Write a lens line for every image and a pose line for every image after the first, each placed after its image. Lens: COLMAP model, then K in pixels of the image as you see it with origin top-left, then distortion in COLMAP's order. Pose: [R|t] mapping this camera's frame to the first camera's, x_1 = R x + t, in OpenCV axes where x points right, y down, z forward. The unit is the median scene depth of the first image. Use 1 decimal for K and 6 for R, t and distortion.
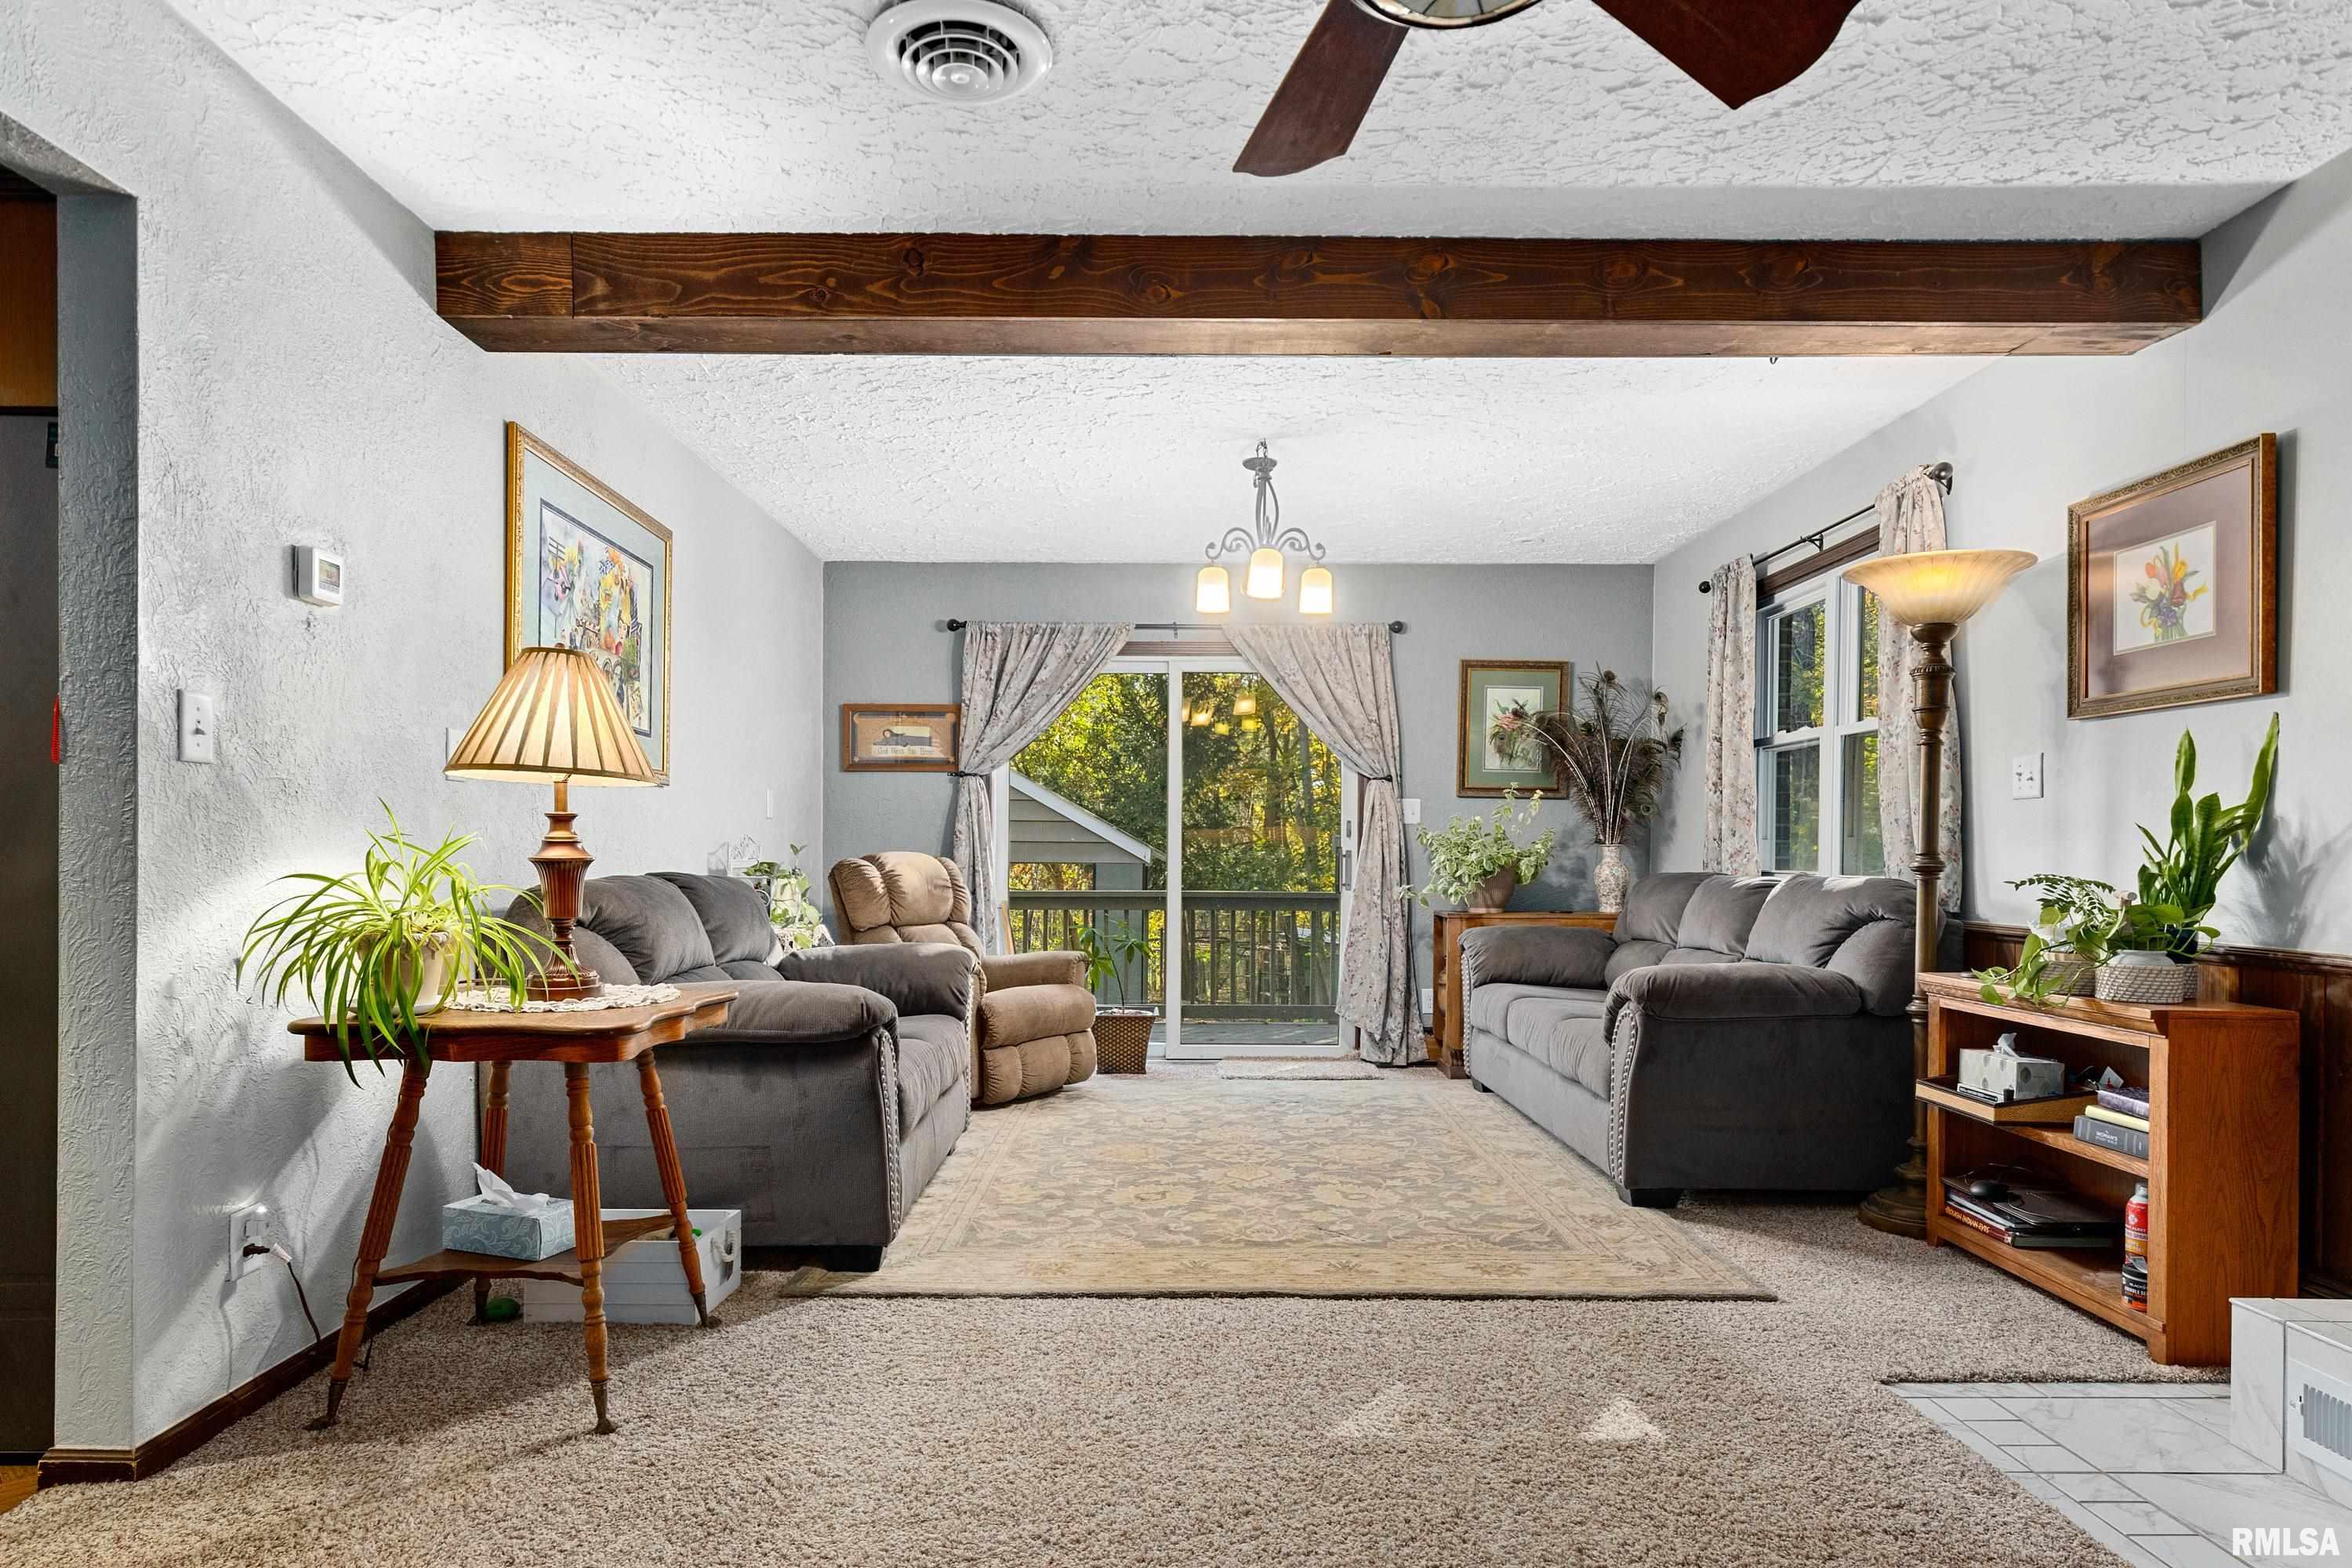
lens RADIAL K [[1280.6, 0, 1173.0], [0, 1280.6, 867.6], [0, 0, 1]] dist [-0.000162, 0.000201]
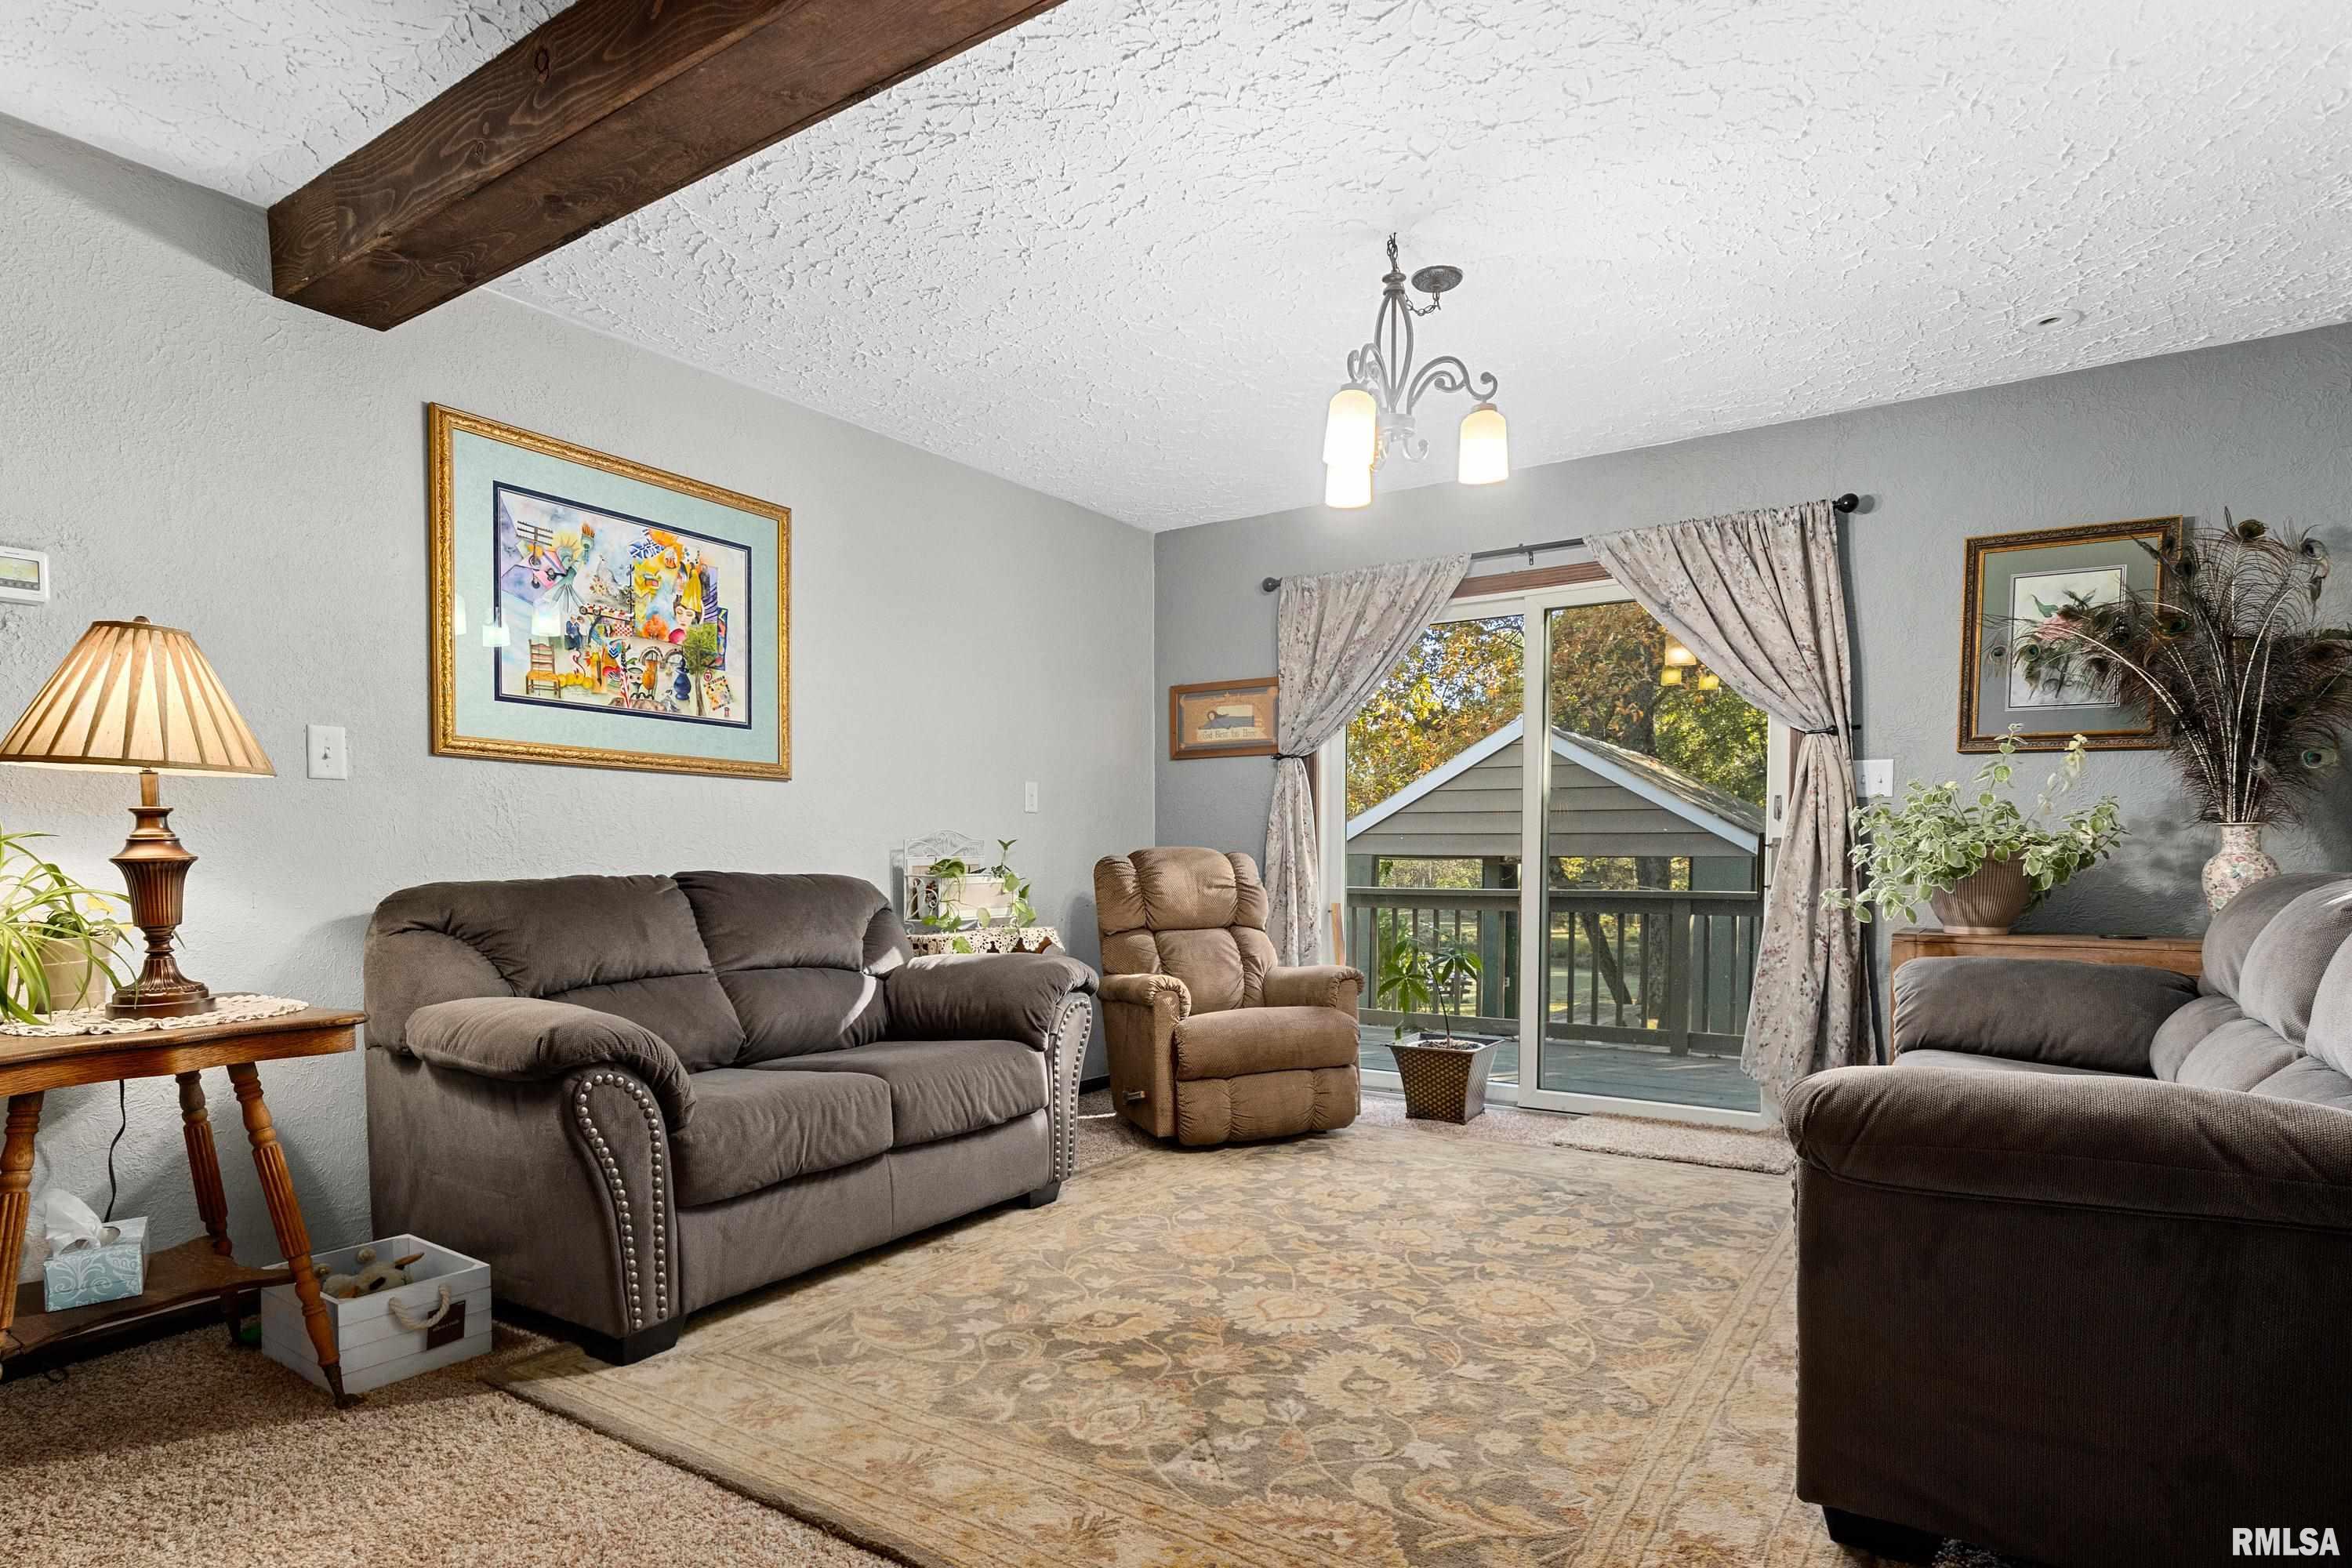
lens RADIAL K [[1218.3, 0, 1176.0], [0, 1218.3, 907.2], [0, 0, 1]] dist [0.001307, -0.001288]
pose [[0.838202, 0.017767, -0.545070, 0.240883], [0.002662, 0.999324, 0.036667, -0.001195], [0.545353, -0.032186, 0.837588, 0.279137]]
